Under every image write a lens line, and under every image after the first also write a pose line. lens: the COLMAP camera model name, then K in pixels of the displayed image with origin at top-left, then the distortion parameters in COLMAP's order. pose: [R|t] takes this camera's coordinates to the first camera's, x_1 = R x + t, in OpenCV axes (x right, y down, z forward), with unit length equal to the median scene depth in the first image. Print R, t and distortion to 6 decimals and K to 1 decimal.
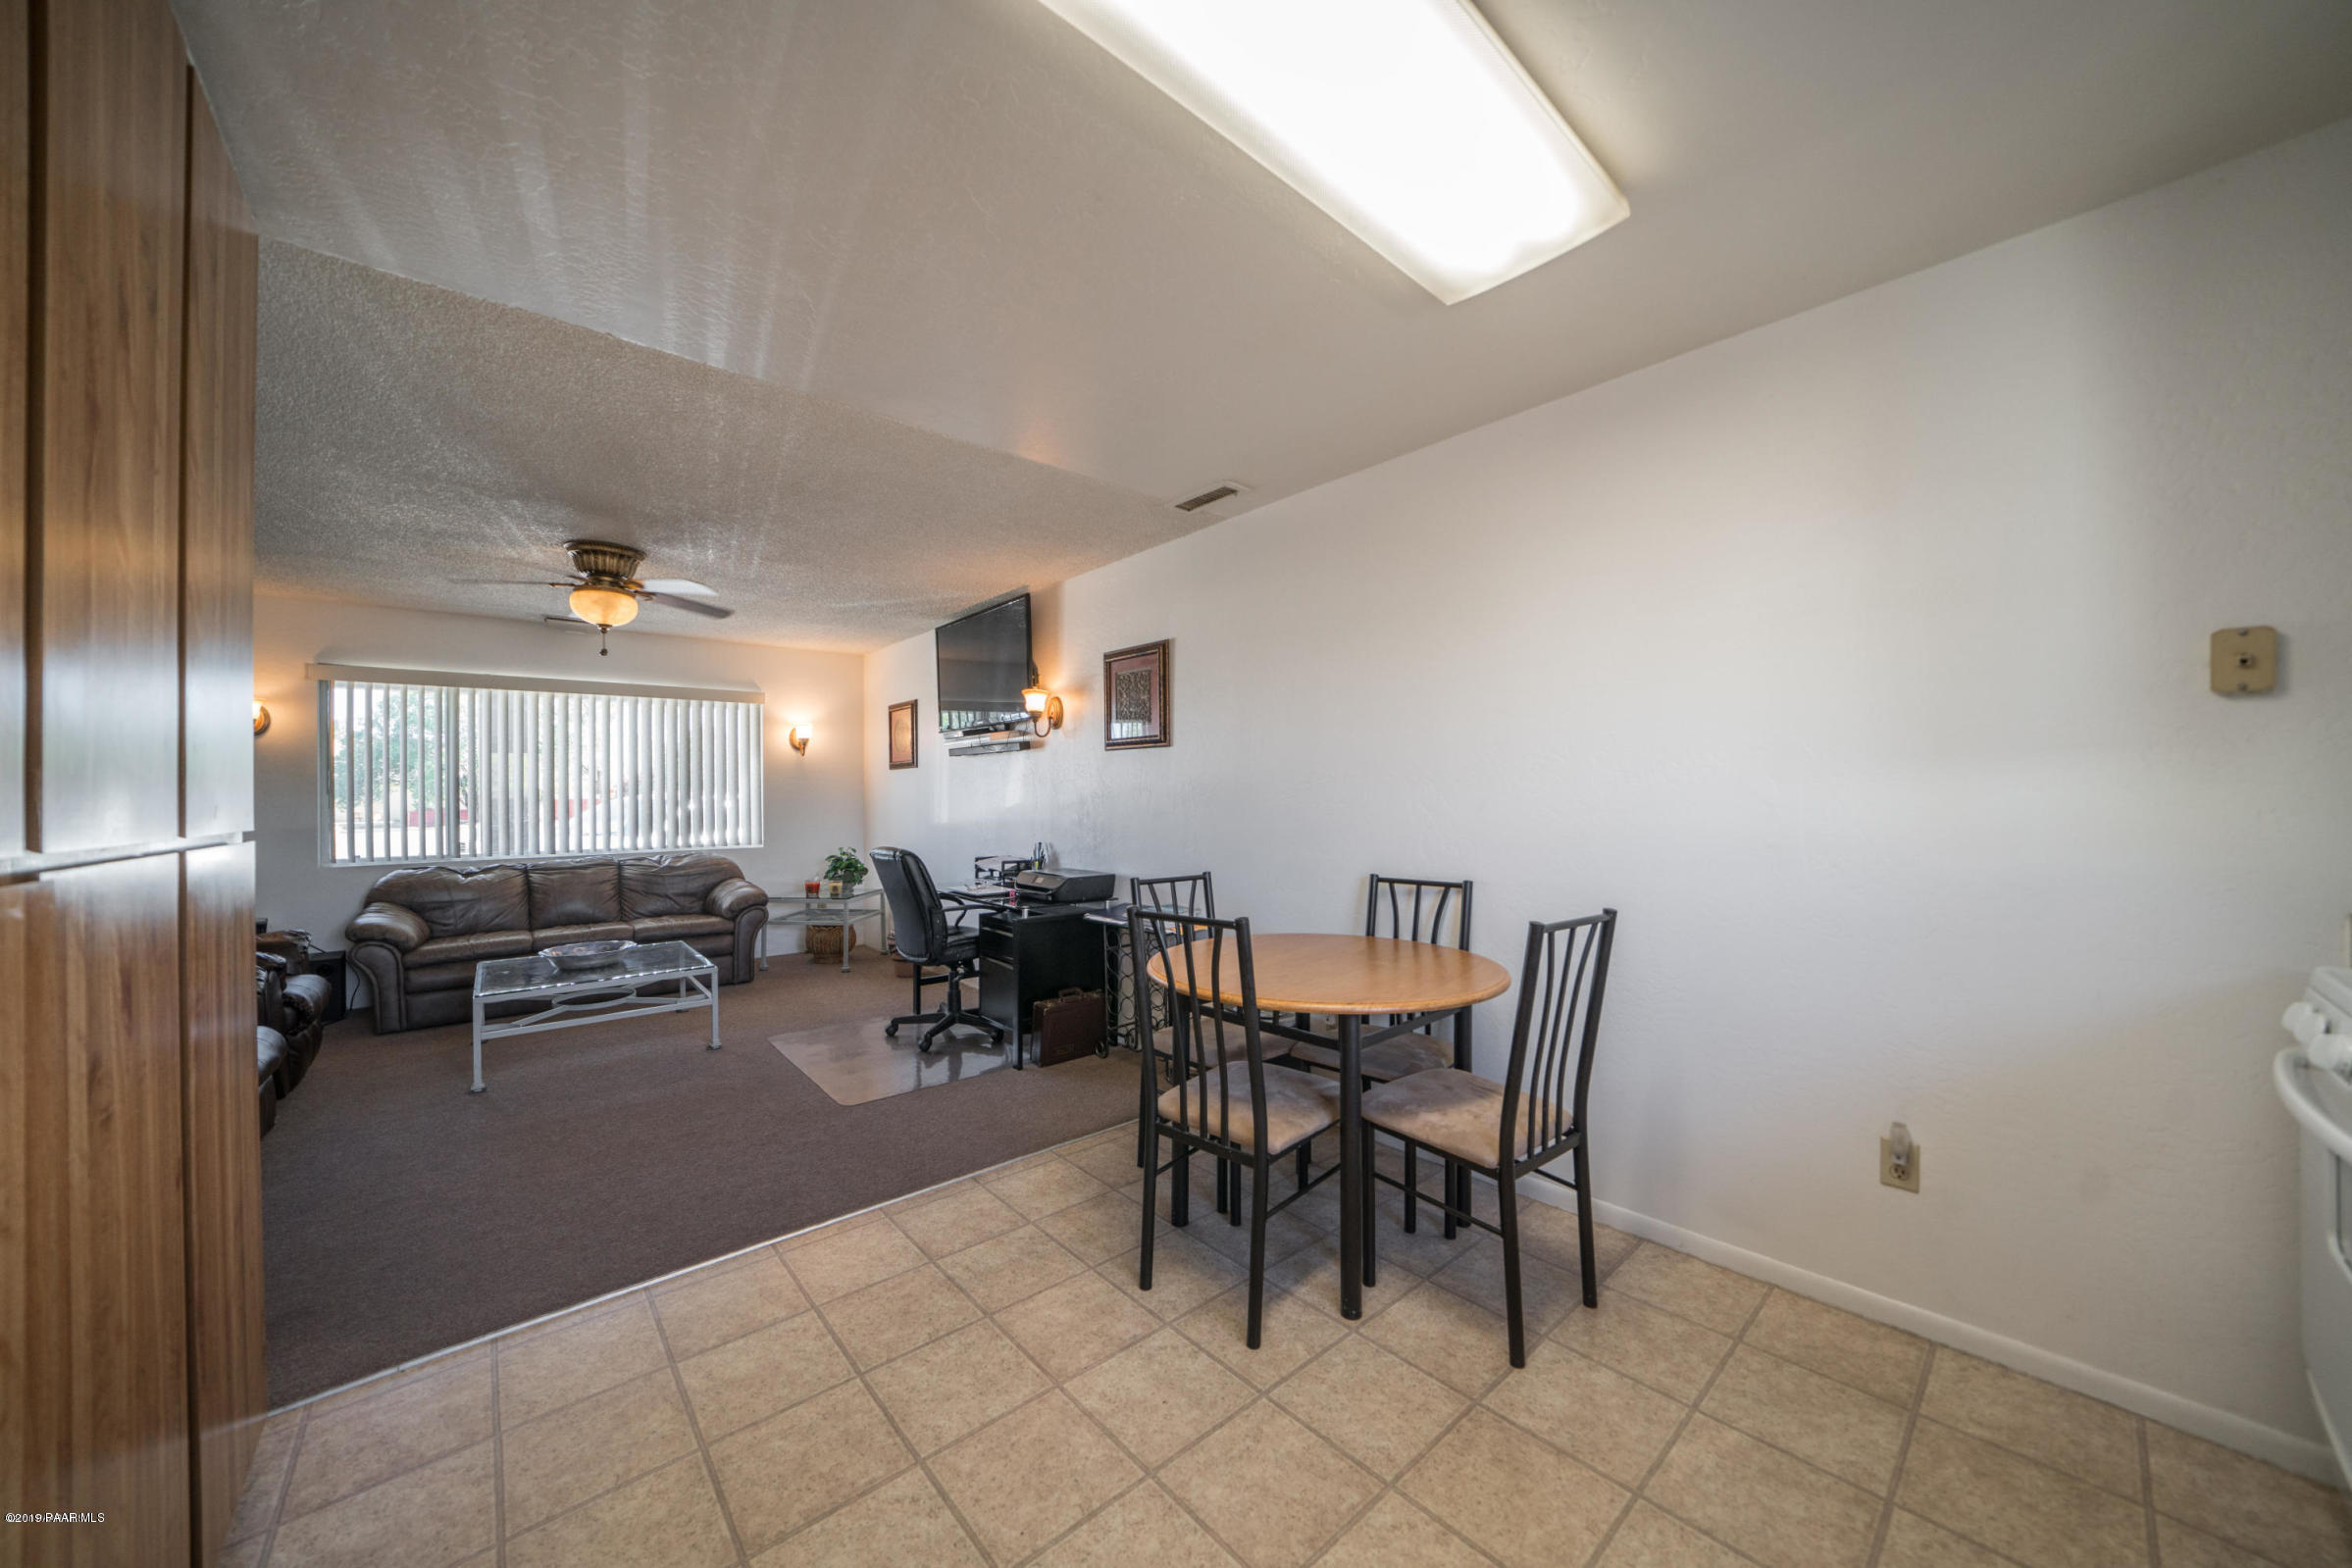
lens RADIAL K [[831.5, 0, 1159.8], [0, 831.5, 784.9], [0, 0, 1]] dist [-0.000378, -0.000021]
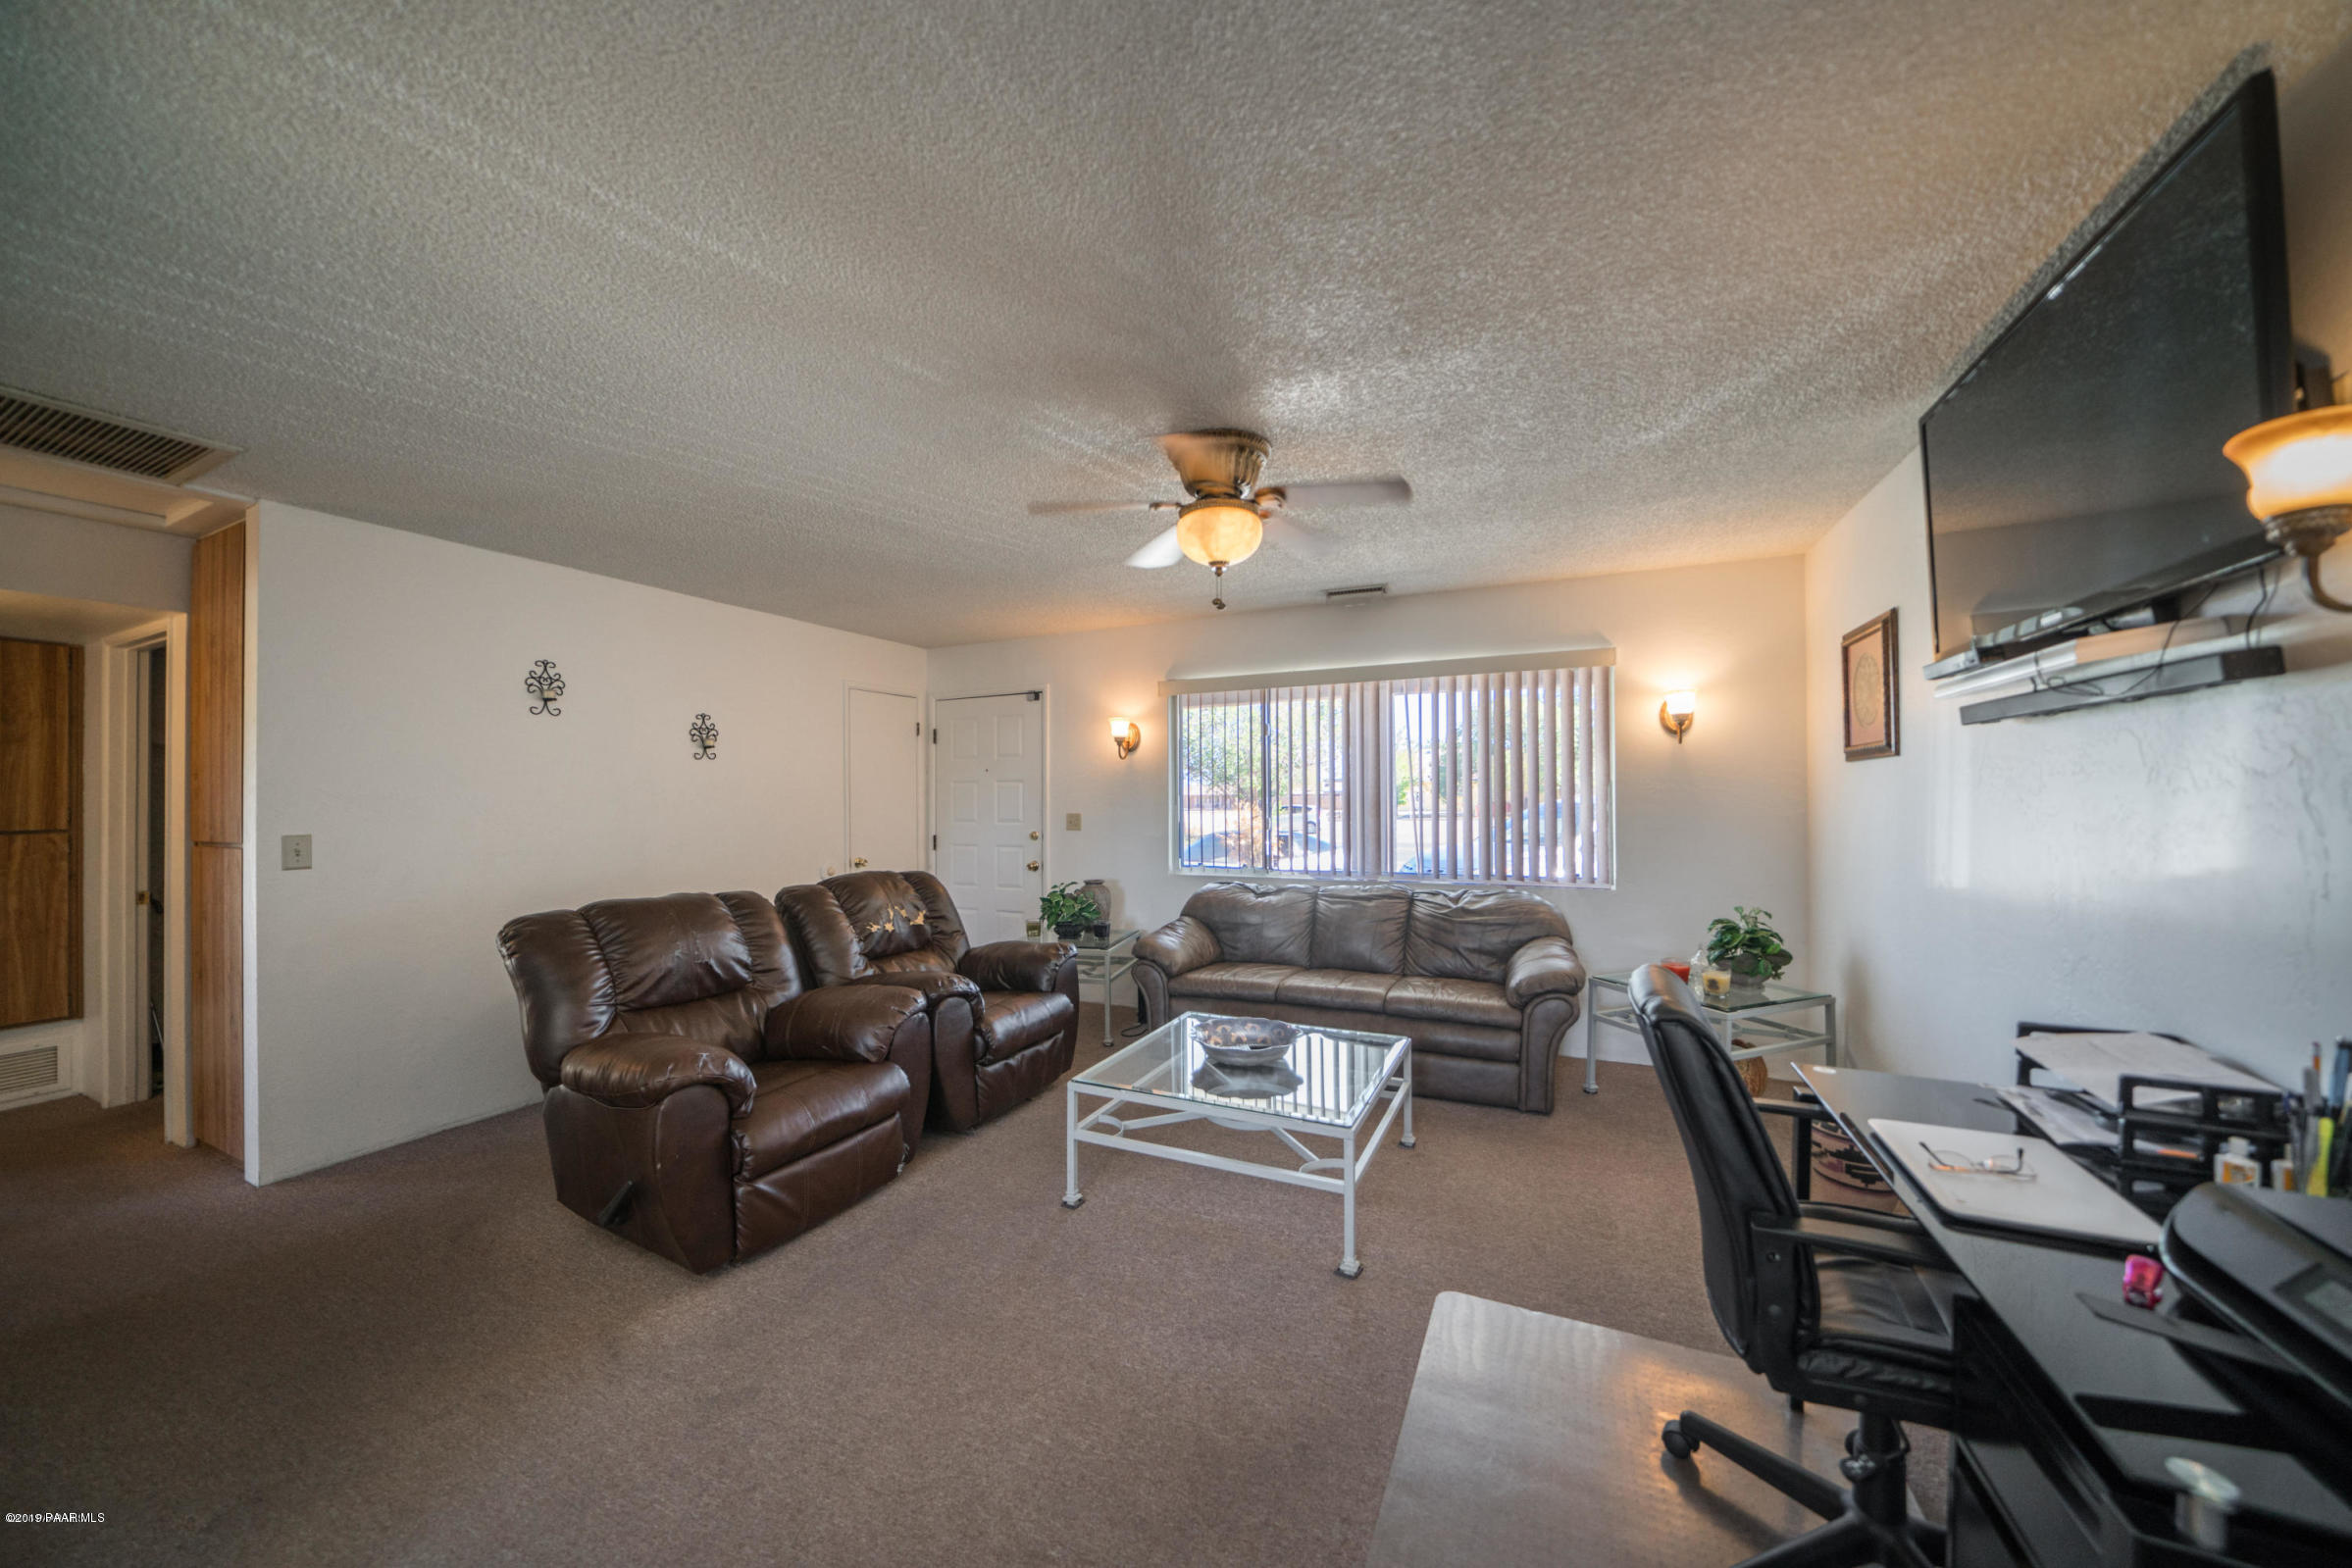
lens RADIAL K [[812.0, 0, 1166.6], [0, 812.0, 790.2], [0, 0, 1]] dist [-0.018972, -0.000095]
pose [[0.422437, -0.000794, -0.906392, -0.070676], [0.010189, 0.999941, 0.003873, -0.009258], [0.906335, -0.010872, 0.422420, 0.496375]]
